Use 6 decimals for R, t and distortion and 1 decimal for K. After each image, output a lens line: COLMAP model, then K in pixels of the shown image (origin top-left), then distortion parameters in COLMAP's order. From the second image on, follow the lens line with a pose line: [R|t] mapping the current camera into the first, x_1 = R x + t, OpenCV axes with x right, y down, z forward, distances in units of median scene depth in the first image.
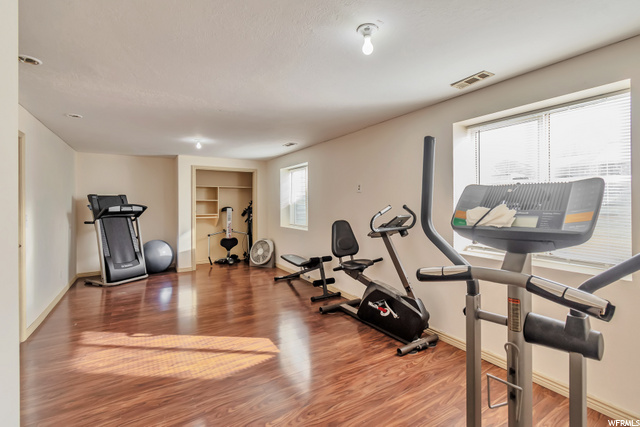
lens RADIAL K [[288.9, 0, 319.7], [0, 288.9, 209.6], [0, 0, 1]] dist [0.005106, -0.001098]
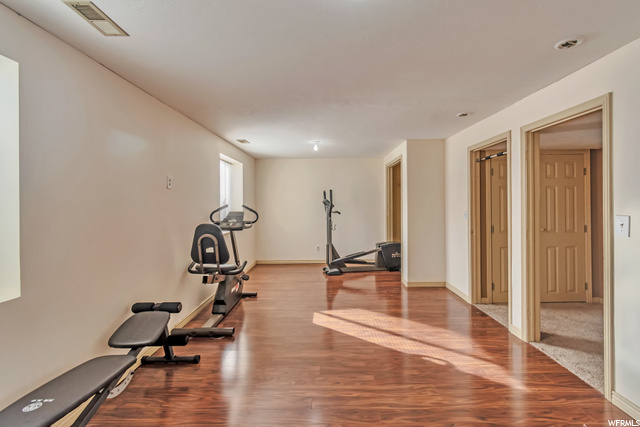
lens RADIAL K [[288.9, 0, 321.1], [0, 288.9, 210.3], [0, 0, 1]] dist [0.005106, -0.001098]
pose [[-0.830964, 0.004581, 0.556308, -0.888073], [0.009777, 0.999932, 0.006370, 0.004309], [-0.556241, 0.010732, -0.830952, 2.044976]]
